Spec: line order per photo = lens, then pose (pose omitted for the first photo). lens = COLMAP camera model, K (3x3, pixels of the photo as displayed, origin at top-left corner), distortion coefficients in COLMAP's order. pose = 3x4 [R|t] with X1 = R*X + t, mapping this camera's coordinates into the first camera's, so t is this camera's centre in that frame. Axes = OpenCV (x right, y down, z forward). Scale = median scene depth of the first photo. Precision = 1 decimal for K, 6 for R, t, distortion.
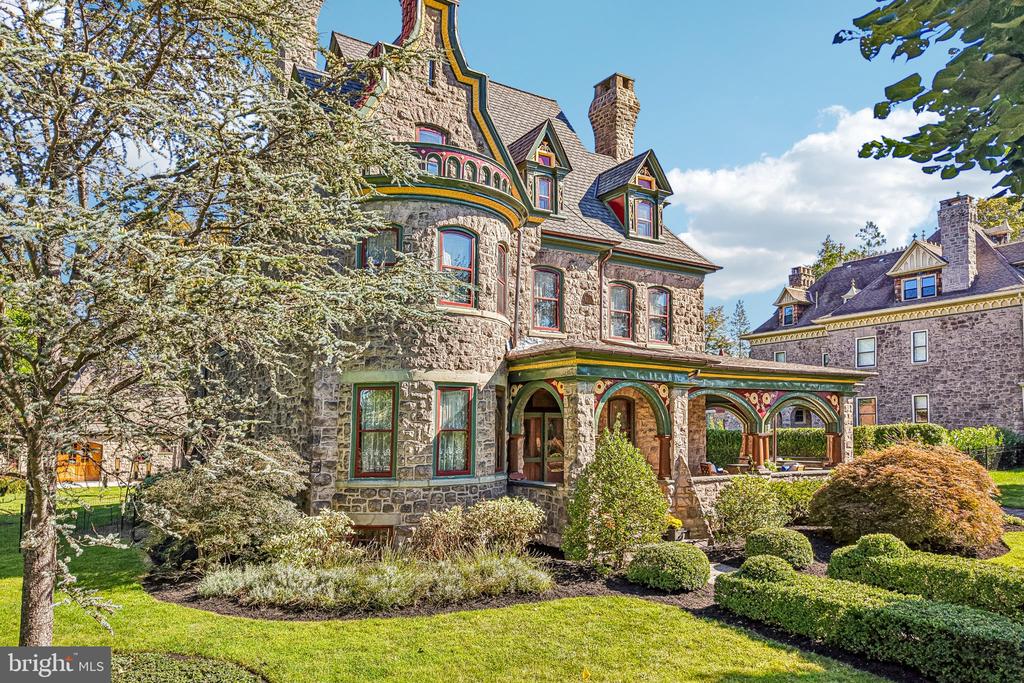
lens RADIAL K [[687.7, 0, 522.3], [0, 687.7, 360.2], [0, 0, 1]] dist [0.048292, -0.053896]
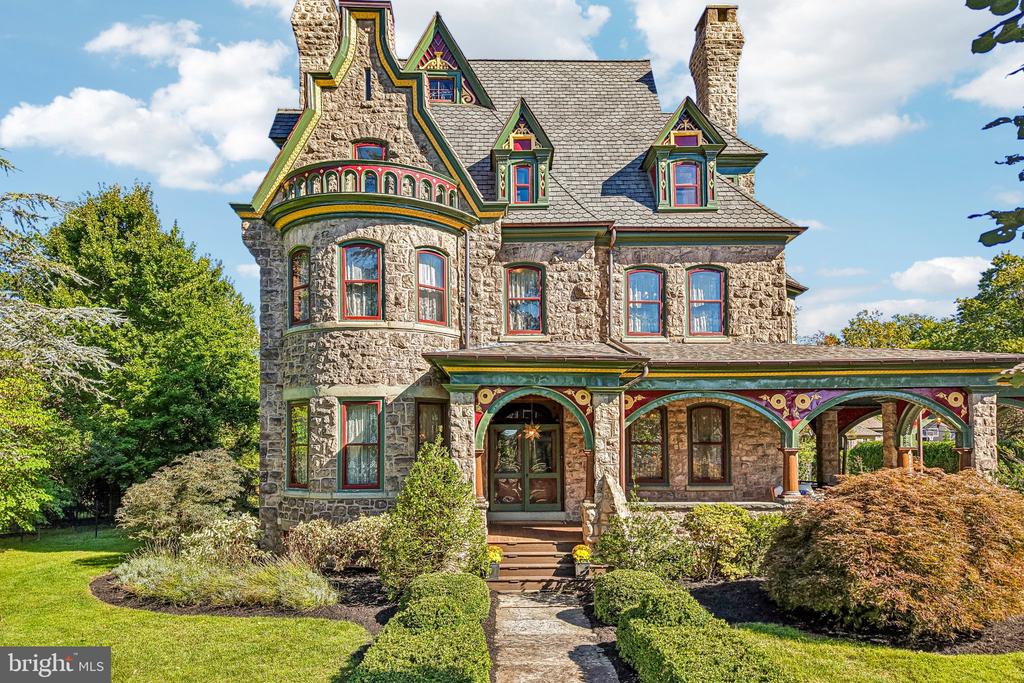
lens RADIAL K [[706.5, 0, 501.2], [0, 706.5, 397.3], [0, 0, 1]] dist [0.036191, -0.037346]
pose [[0.847236, -0.032549, -0.530218, 0.564096], [0.054634, 0.998167, 0.026024, 0.015924], [0.528399, -0.051017, 0.847462, 0.214128]]
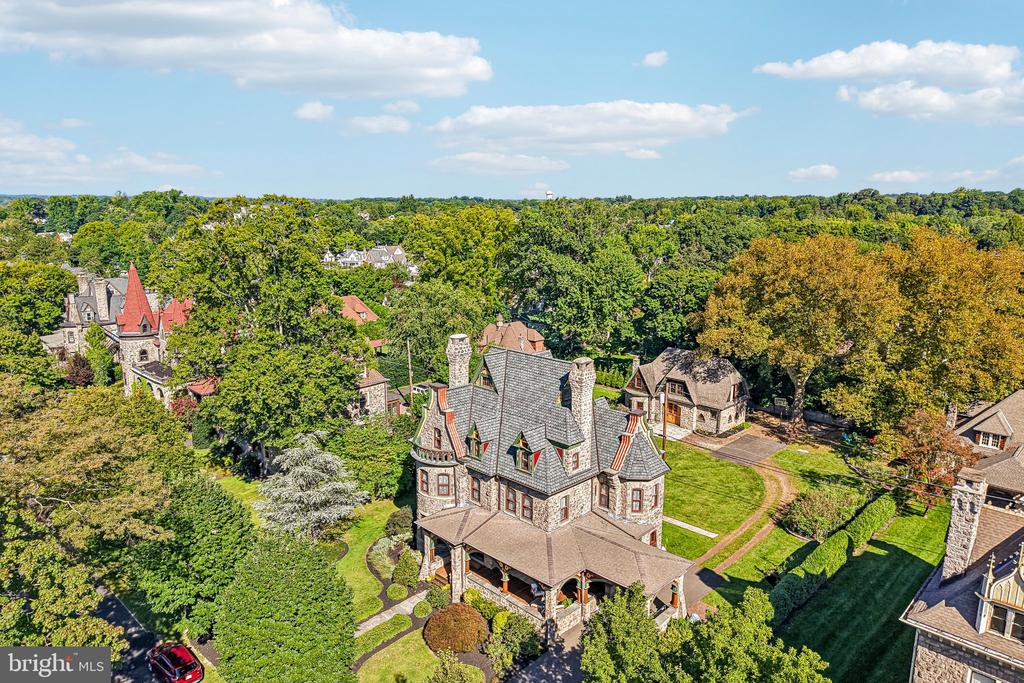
lens RADIAL K [[687.7, 0, 507.2], [0, 687.7, 333.2], [0, 0, 1]] dist [0.048292, -0.053896]
pose [[0.214008, 0.191199, -0.957937, 2.788101], [0.097652, 0.971557, 0.215733, -1.381433], [0.971939, -0.139713, 0.189250, 0.792657]]
